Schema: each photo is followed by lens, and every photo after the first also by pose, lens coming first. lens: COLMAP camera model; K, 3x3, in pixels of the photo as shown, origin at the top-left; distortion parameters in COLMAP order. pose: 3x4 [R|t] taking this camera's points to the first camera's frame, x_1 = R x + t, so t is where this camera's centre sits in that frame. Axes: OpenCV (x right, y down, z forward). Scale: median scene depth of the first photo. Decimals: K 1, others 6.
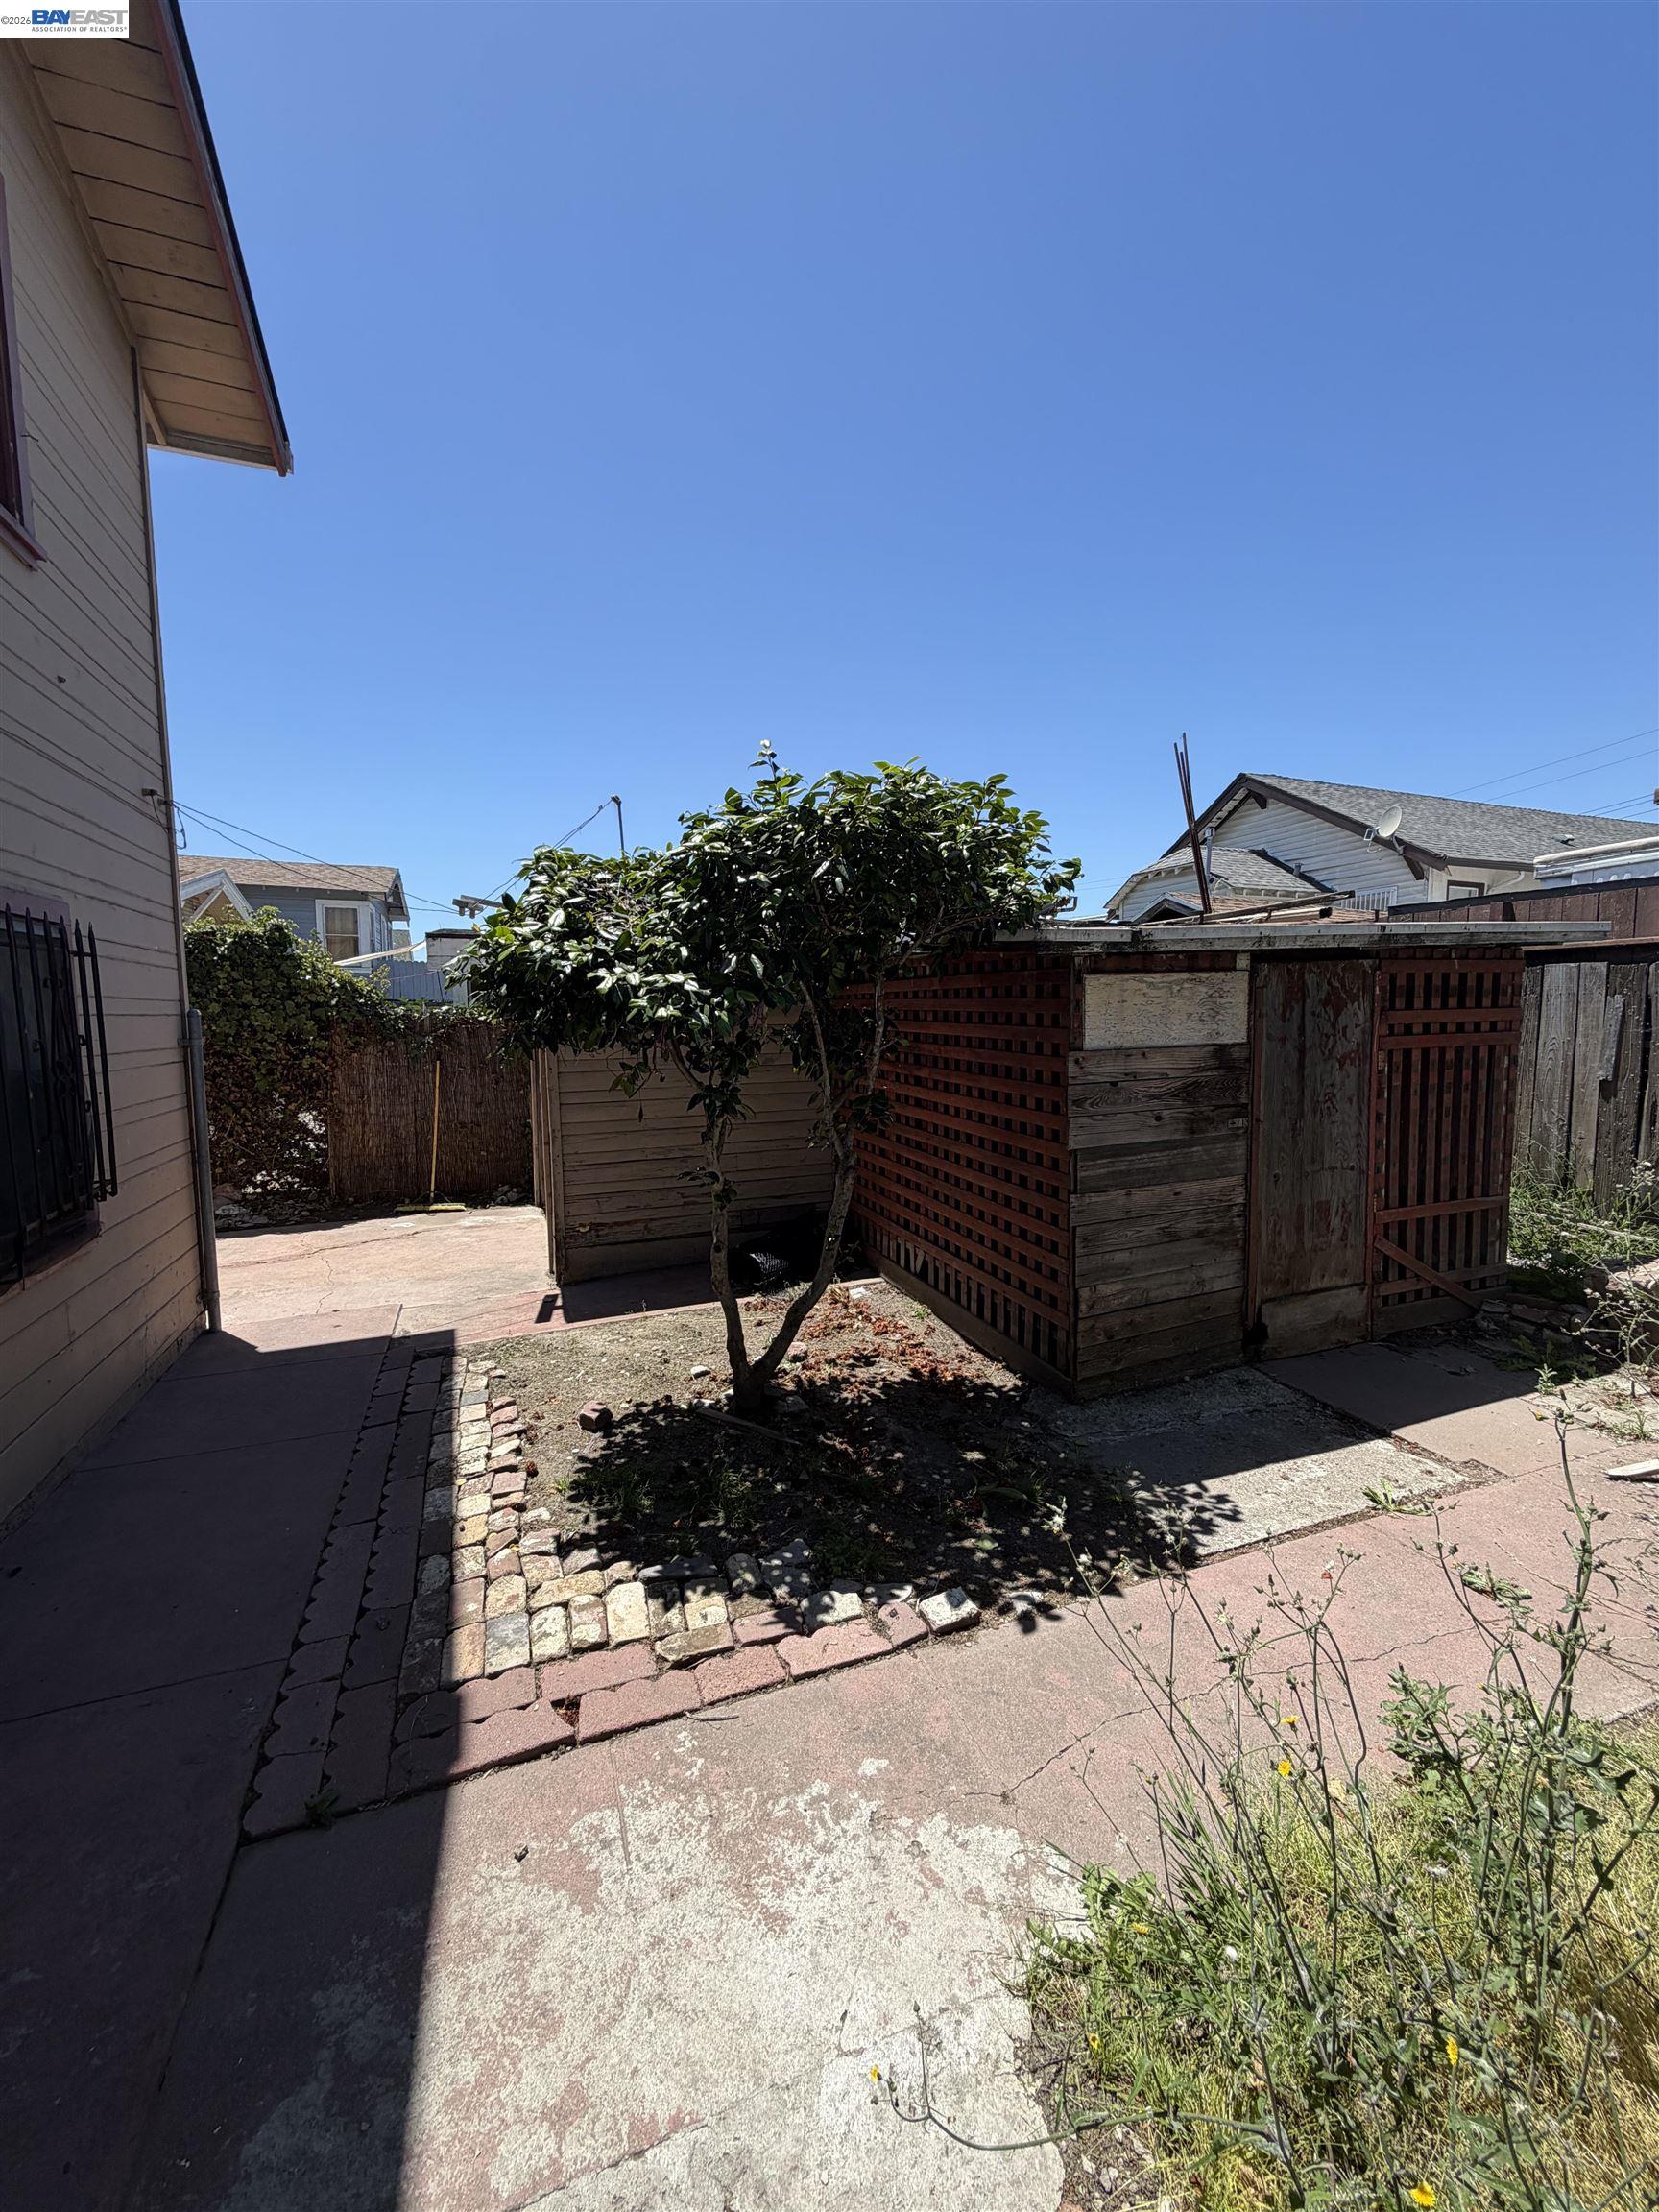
lens RADIAL K [[880.7, 0, 830.0], [0, 880.7, 1099.3], [0, 0, 1]] dist [-0.000325, 0.000028]
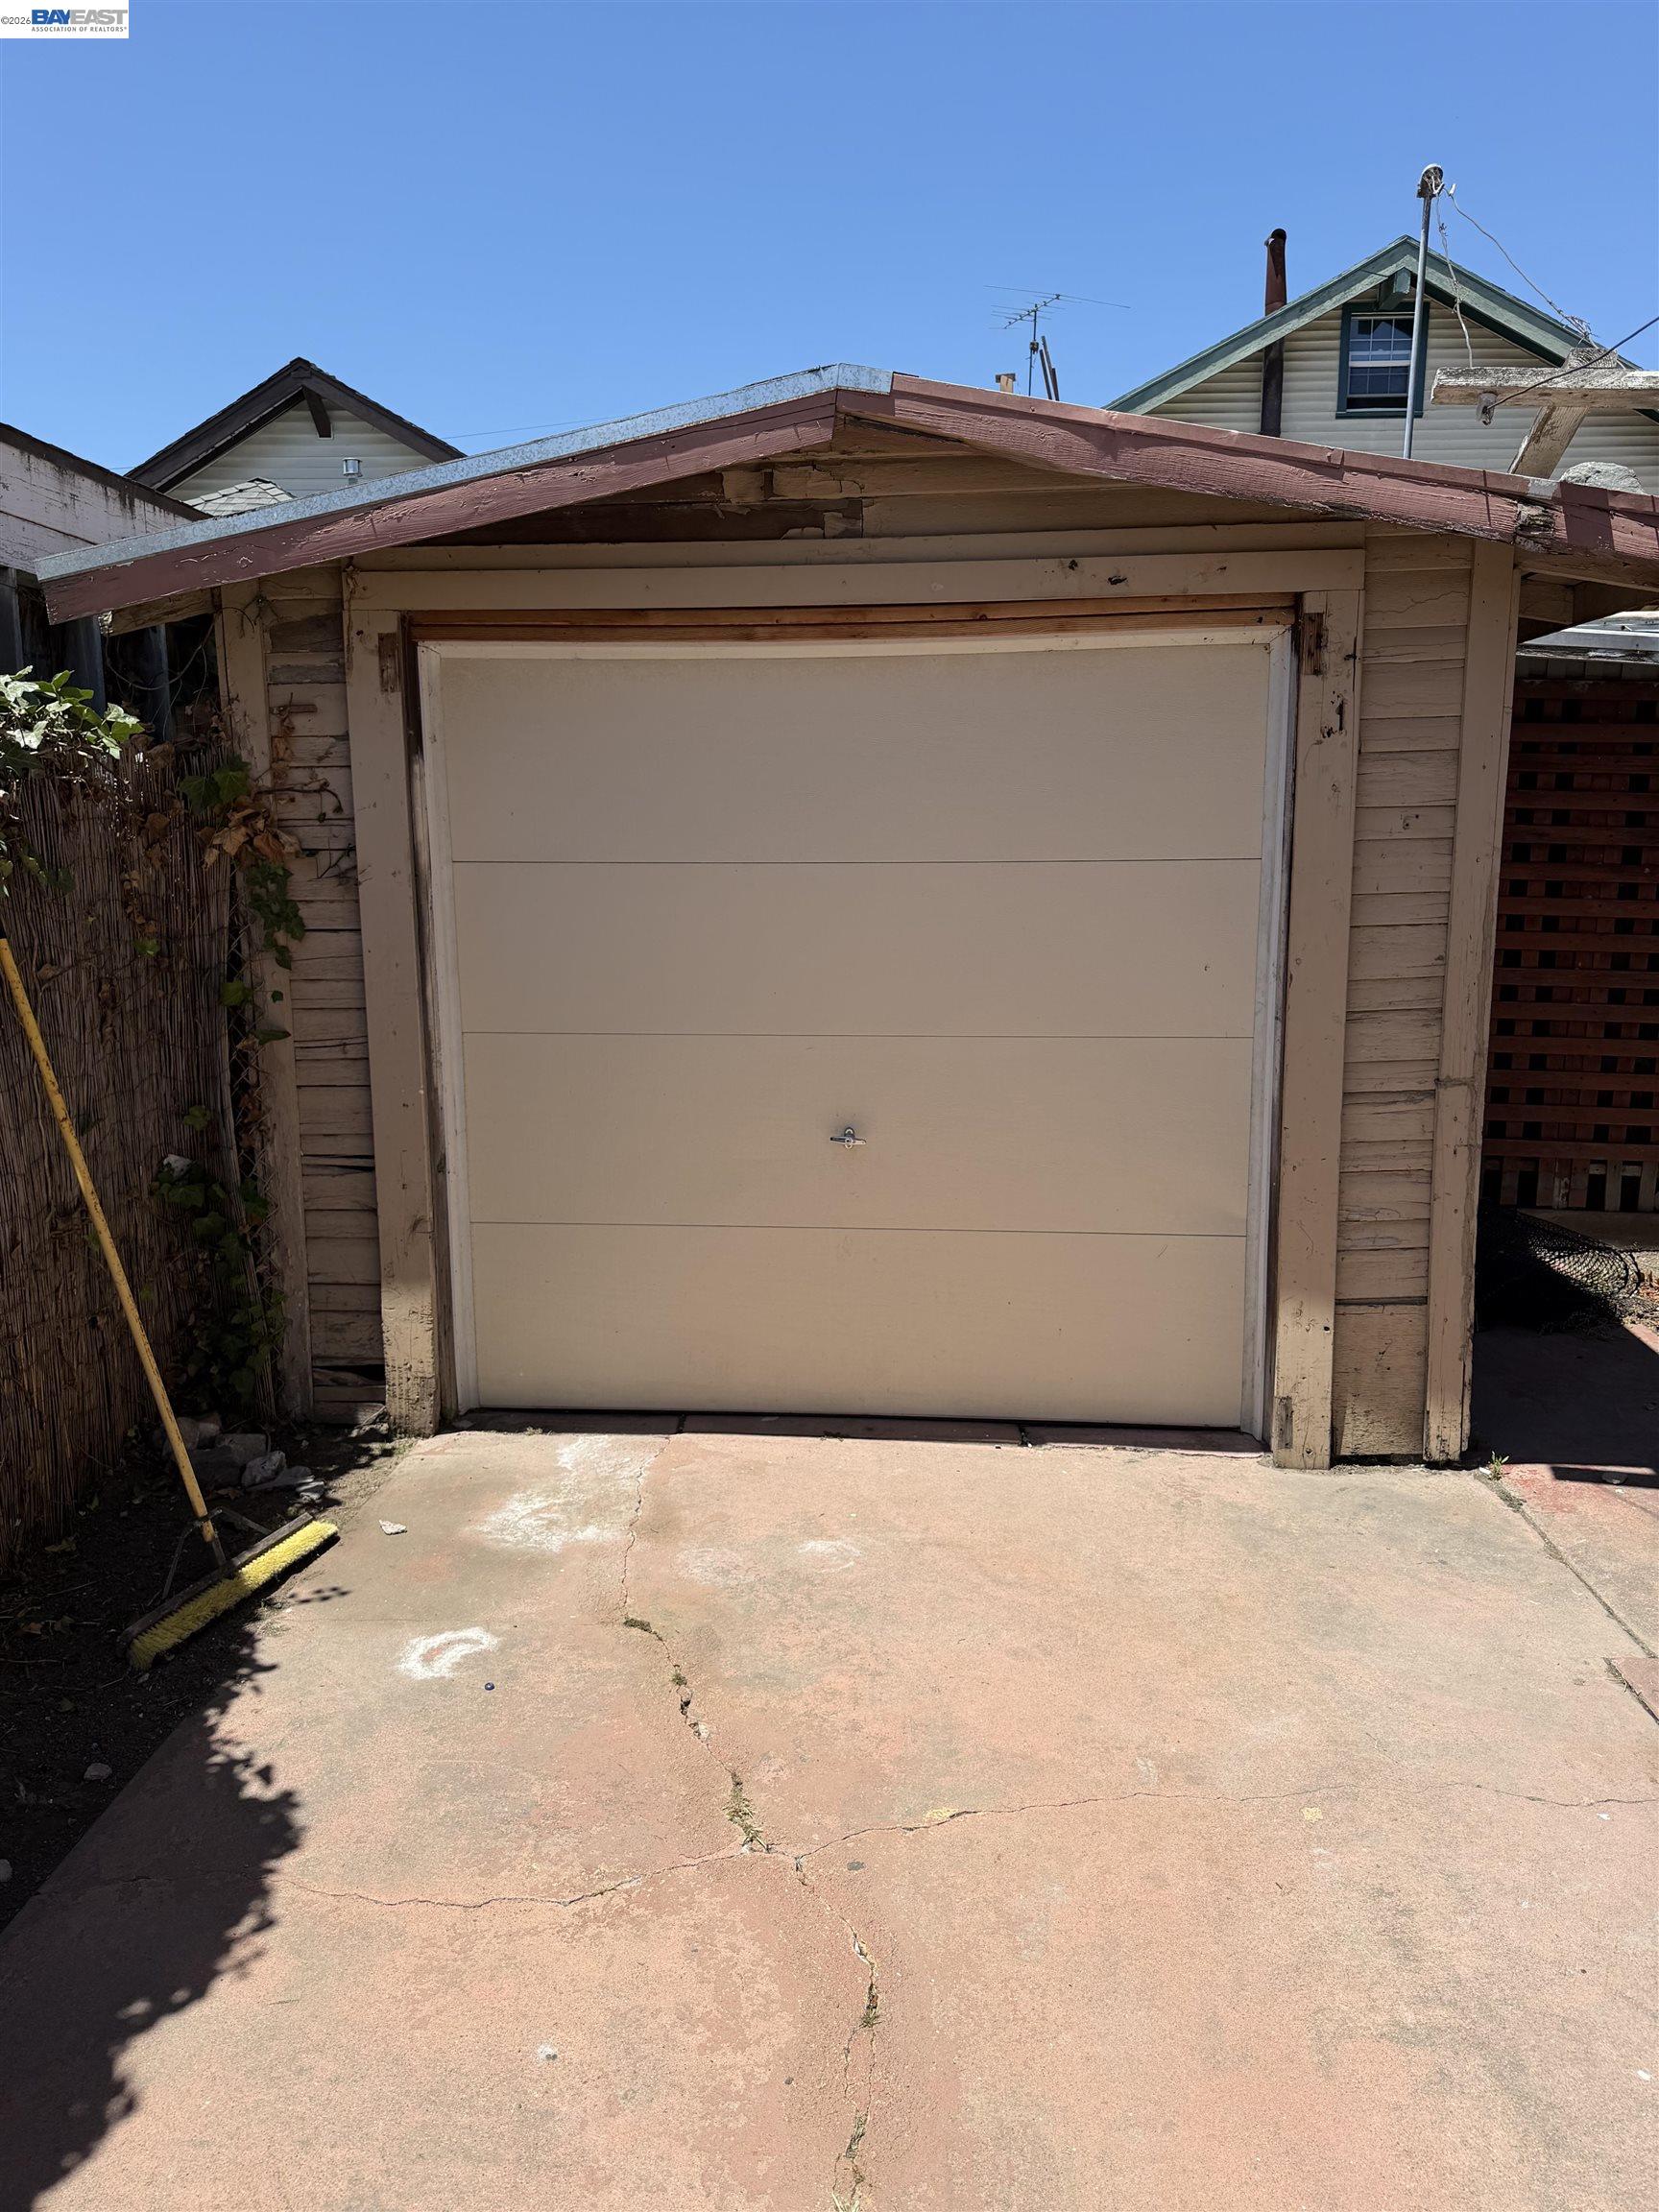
lens RADIAL K [[1563.2, 0, 824.6], [0, 1563.2, 1111.8], [0, 0, 1]] dist [0.041610, -0.059021]
pose [[0.422732, -0.152057, 0.893407, -1.569066], [0.076788, 0.988288, 0.131872, -0.084077], [-0.902996, 0.012857, 0.429457, 1.466008]]
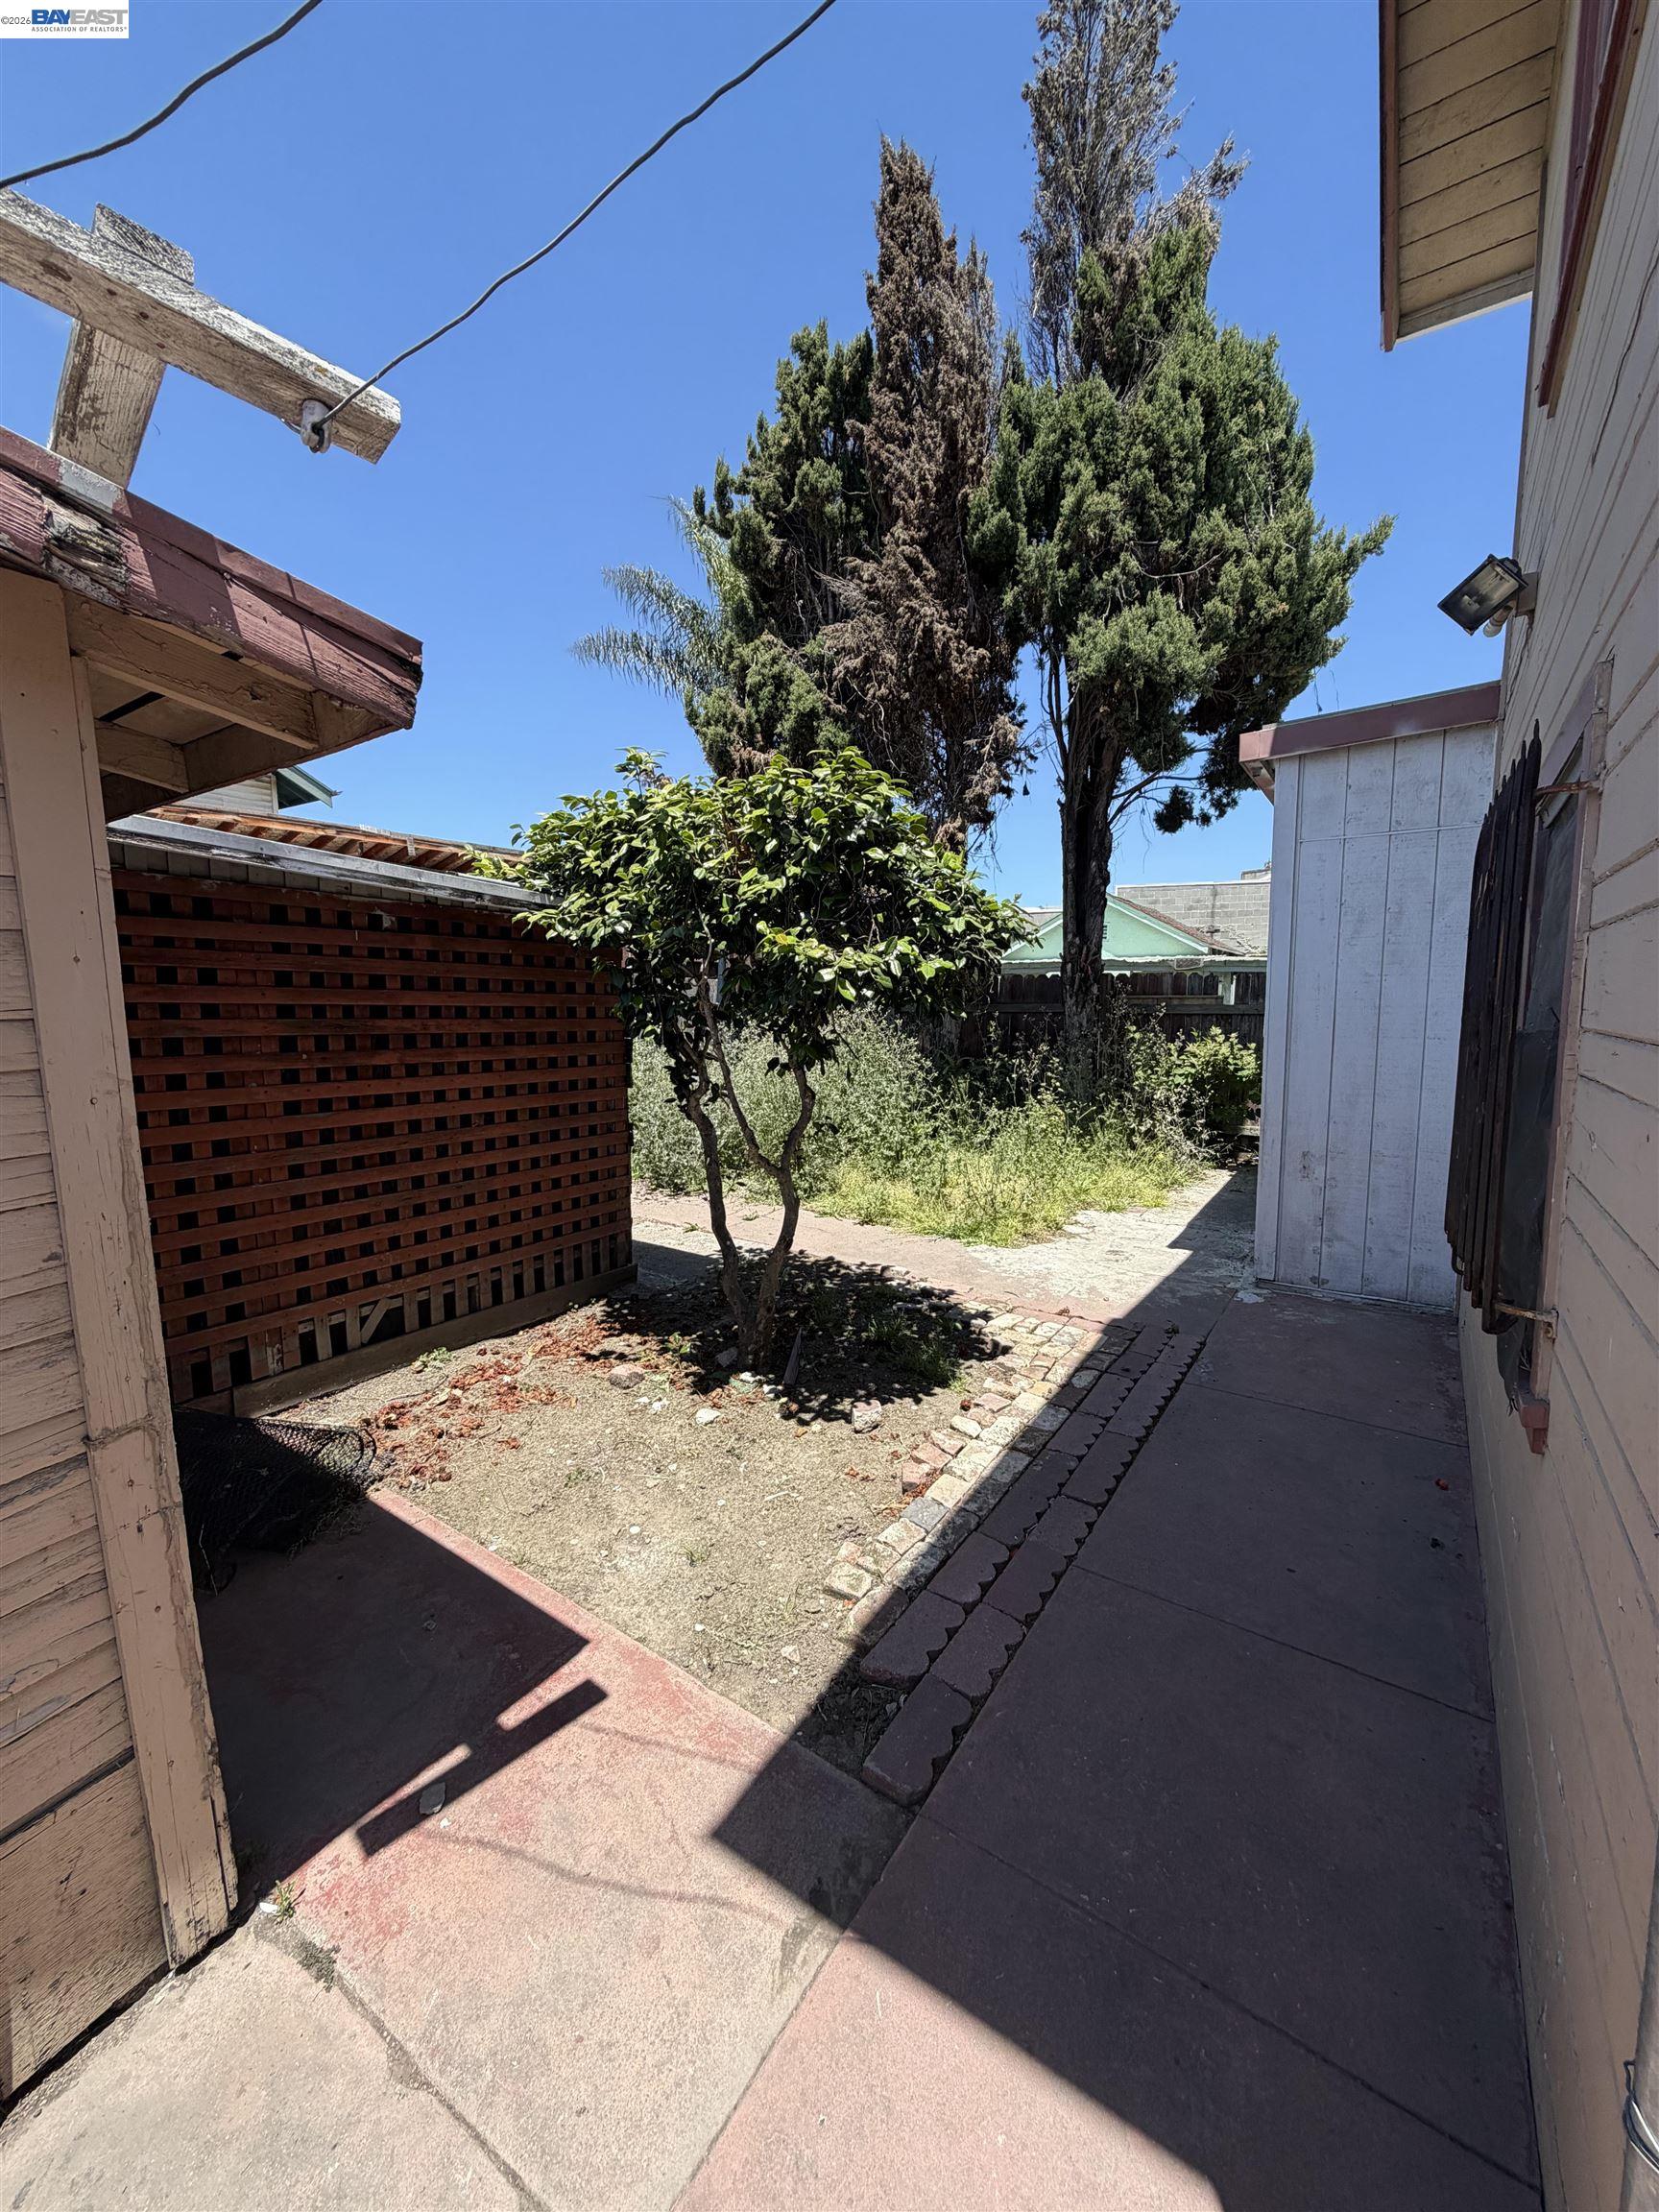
lens RADIAL K [[880.7, 0, 830.0], [0, 880.7, 1099.3], [0, 0, 1]] dist [-0.000325, 0.000028]
pose [[-0.574594, -0.082559, 0.814264, -0.954371], [0.087734, 0.982953, 0.161573, -0.110526], [-0.813722, 0.164277, -0.557556, 1.473553]]
